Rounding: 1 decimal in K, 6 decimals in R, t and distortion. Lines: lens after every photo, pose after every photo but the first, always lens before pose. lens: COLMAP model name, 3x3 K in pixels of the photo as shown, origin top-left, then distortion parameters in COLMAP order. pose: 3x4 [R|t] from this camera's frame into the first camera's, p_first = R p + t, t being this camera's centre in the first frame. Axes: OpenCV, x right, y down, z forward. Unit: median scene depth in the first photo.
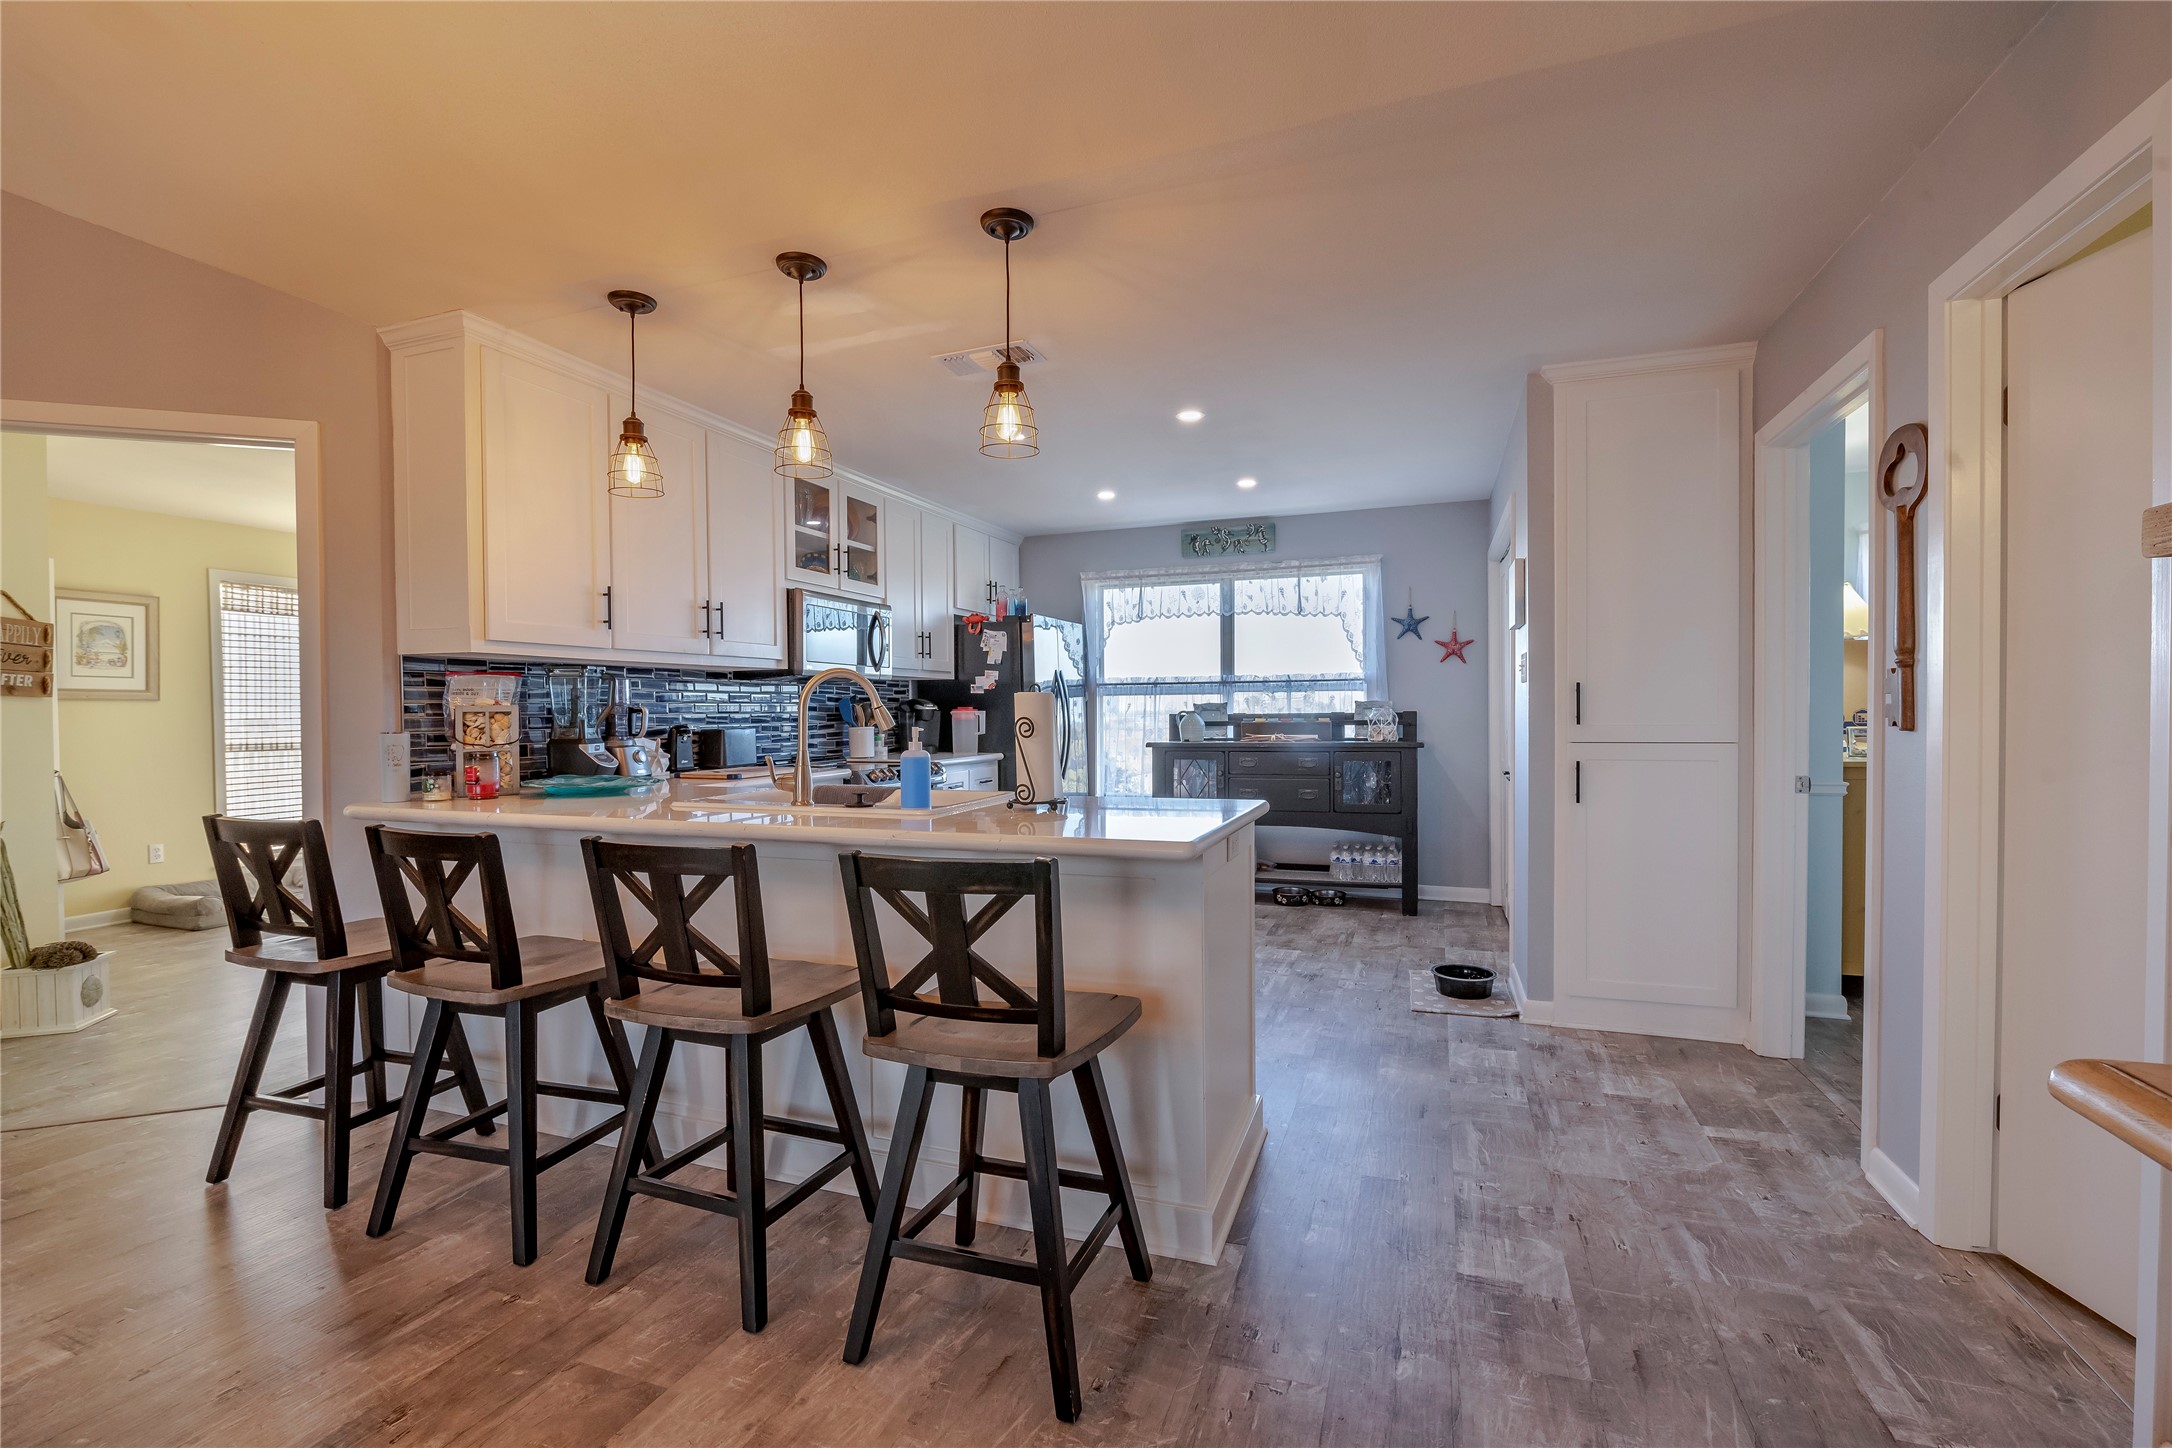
lens RADIAL K [[942.3, 0, 1095.0], [0, 942.3, 729.4], [0, 0, 1]] dist [-0.008340, -0.000749]
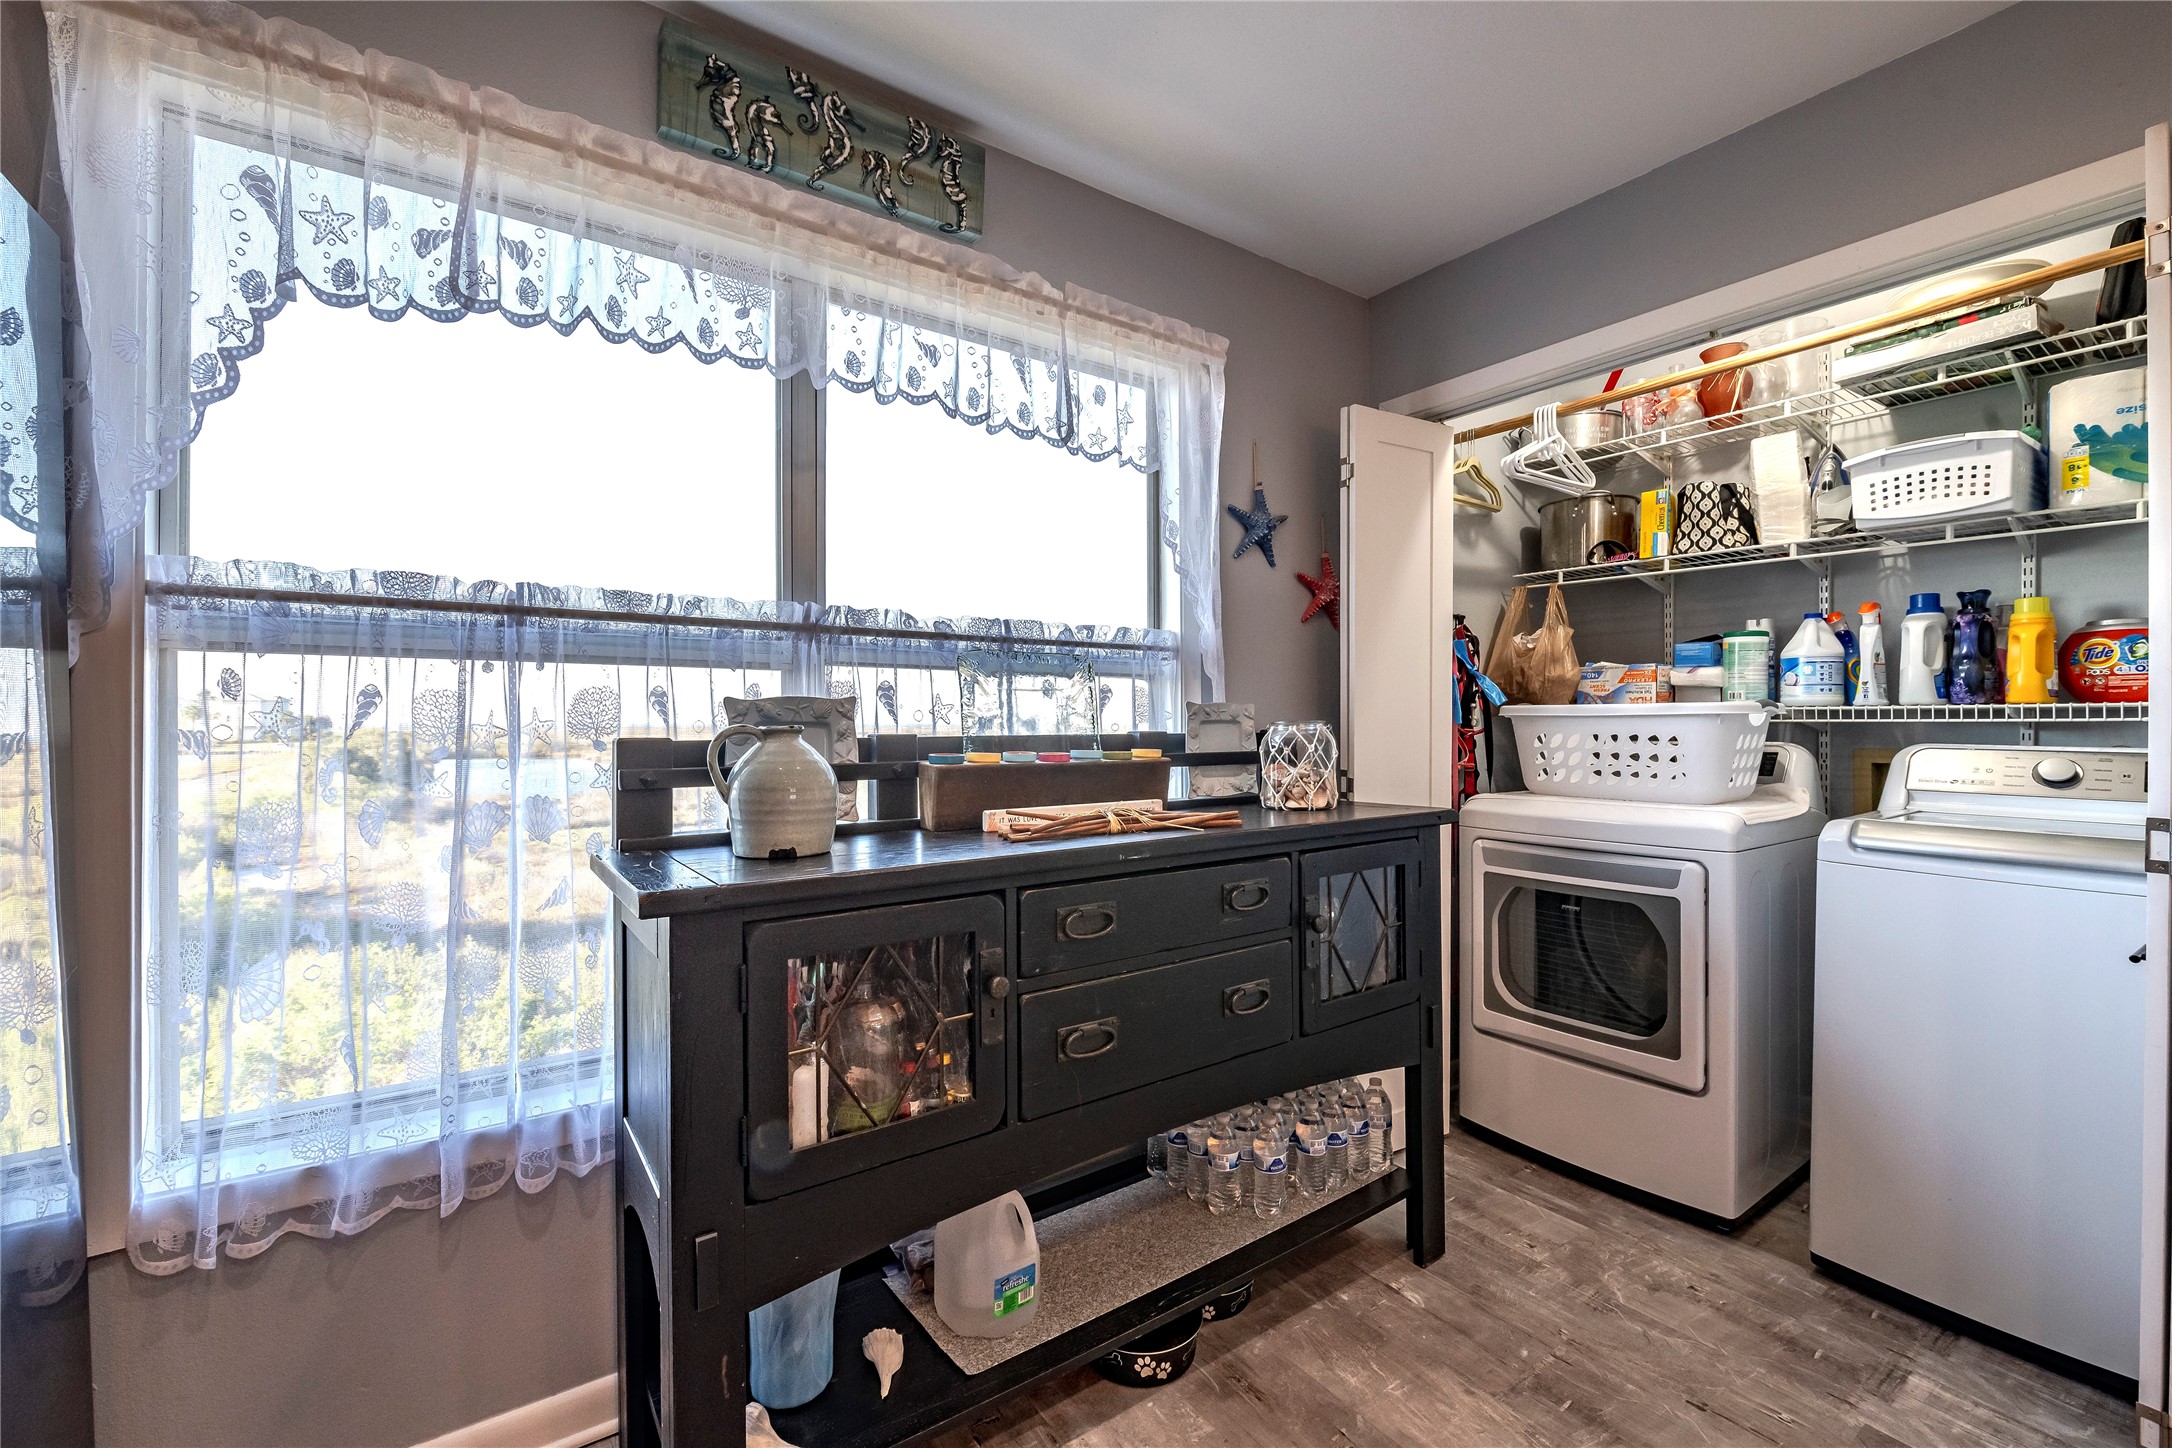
lens RADIAL K [[904.6, 0, 1114.9], [0, 904.6, 721.2], [0, 0, 1]] dist [-0.009893, -0.000178]
pose [[0.561355, 0.009315, 0.827523, -0.046285], [0.013083, 0.999712, -0.020128, -0.017143], [-0.827472, 0.022125, 0.561071, 0.906291]]
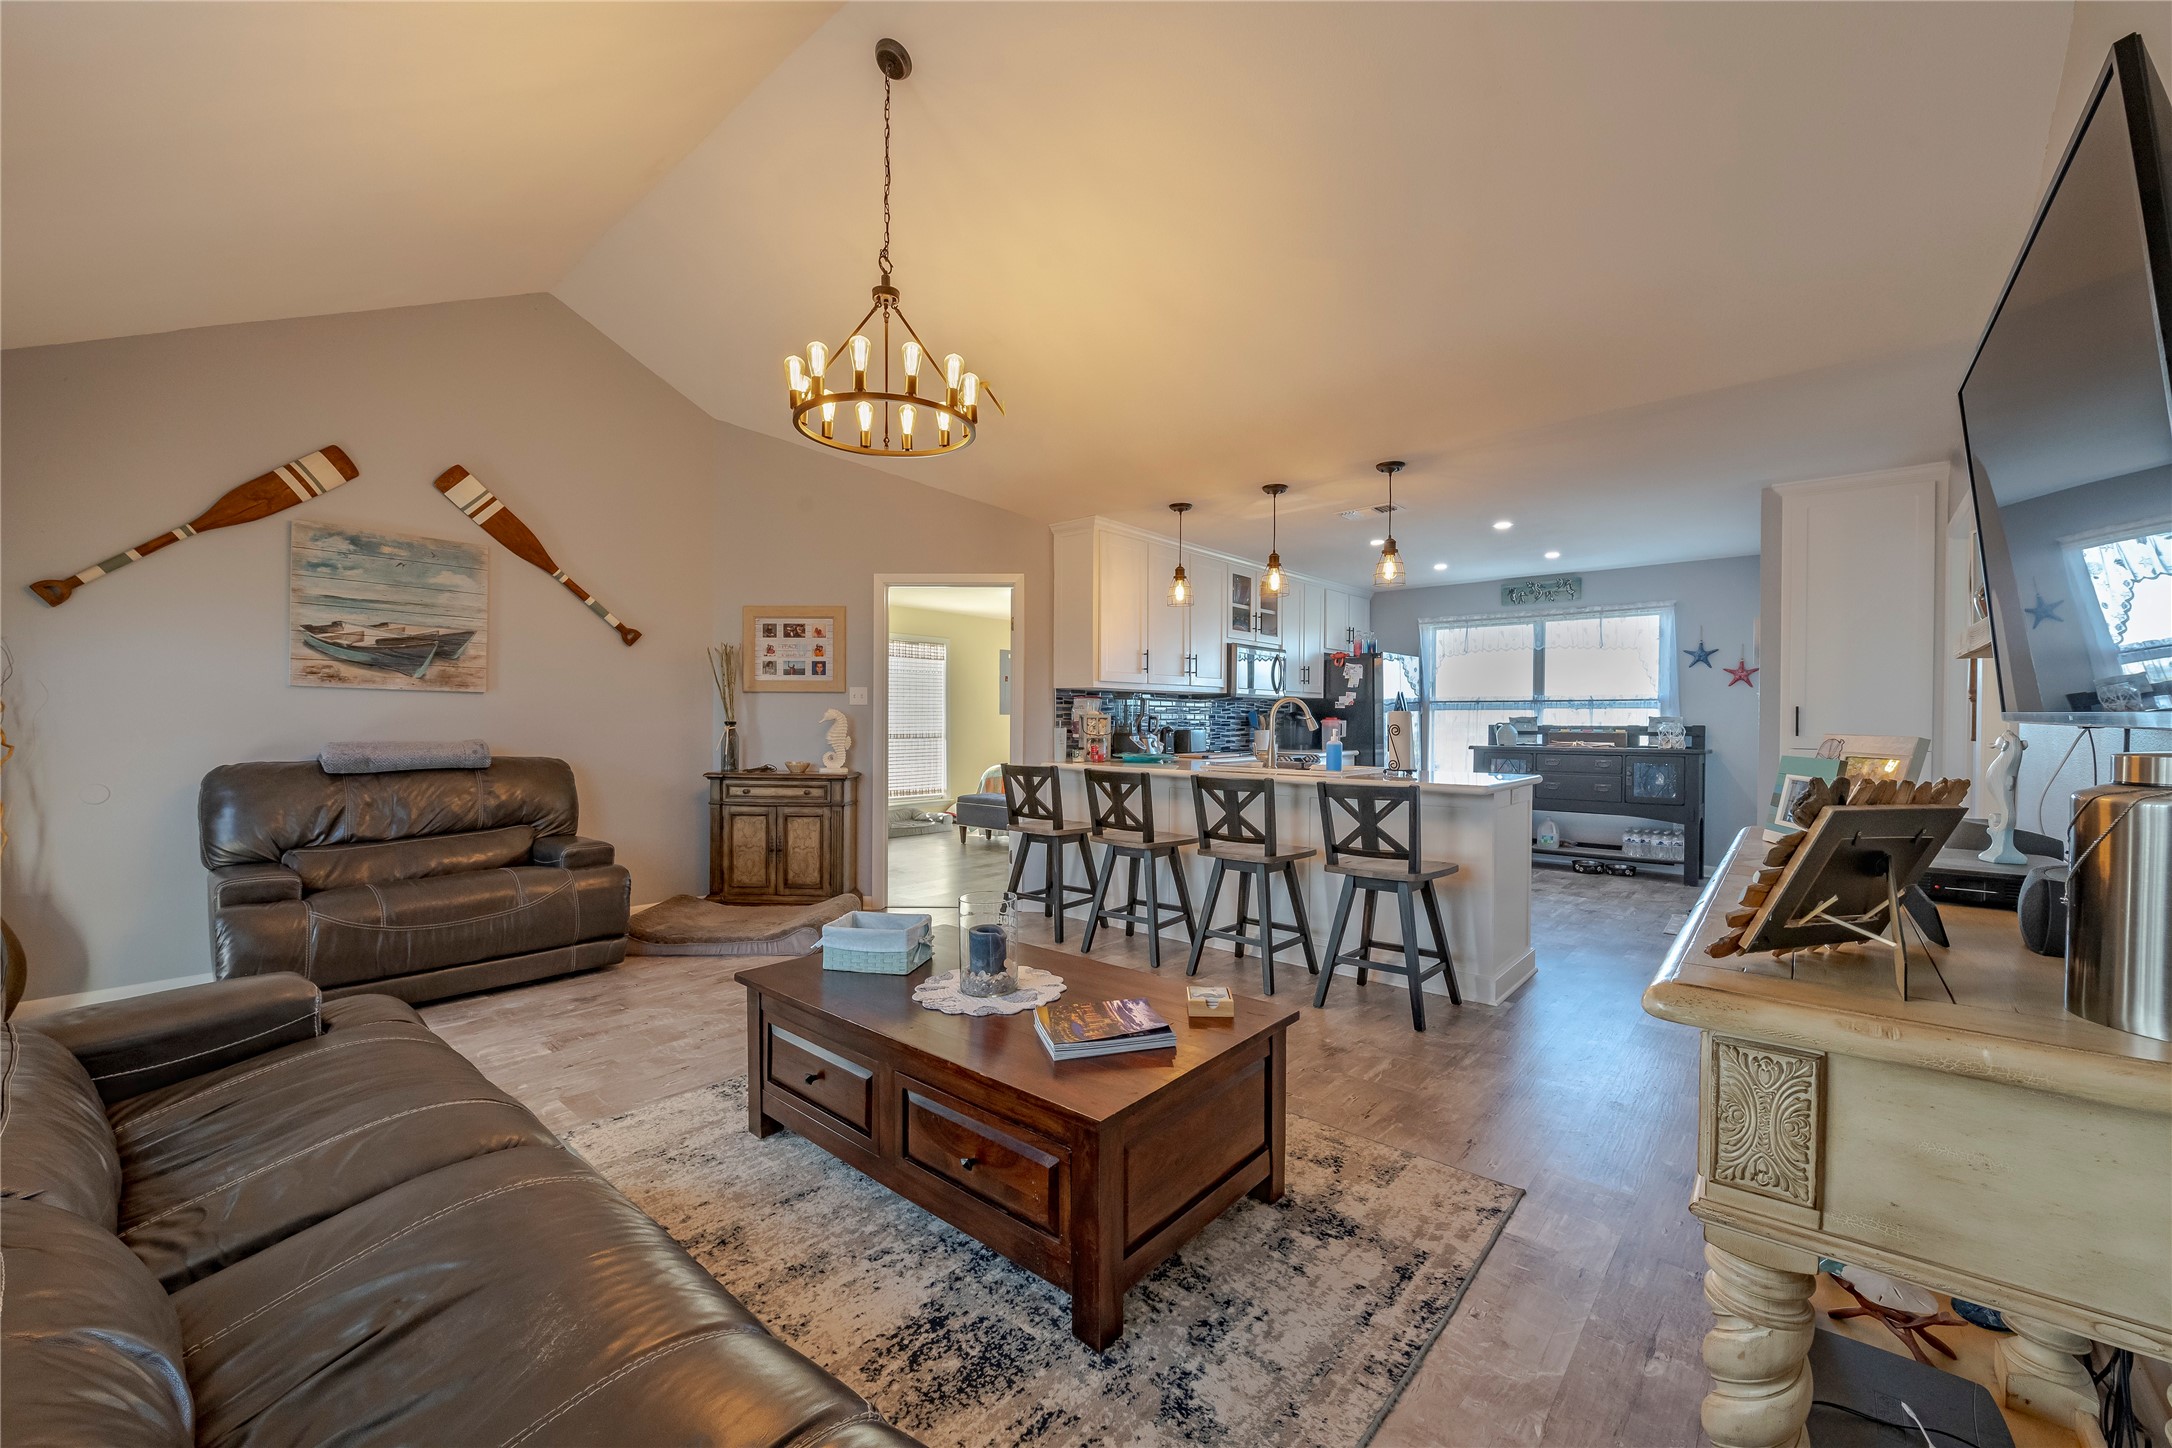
lens RADIAL K [[857.7, 0, 1096.3], [0, 857.7, 731.0], [0, 0, 1]] dist [-0.007886, -0.000387]
pose [[0.935236, 0.017660, -0.353585, -0.012344], [-0.019839, 0.999800, -0.002539, 0.007317], [0.353470, 0.009390, 0.935399, -0.369403]]
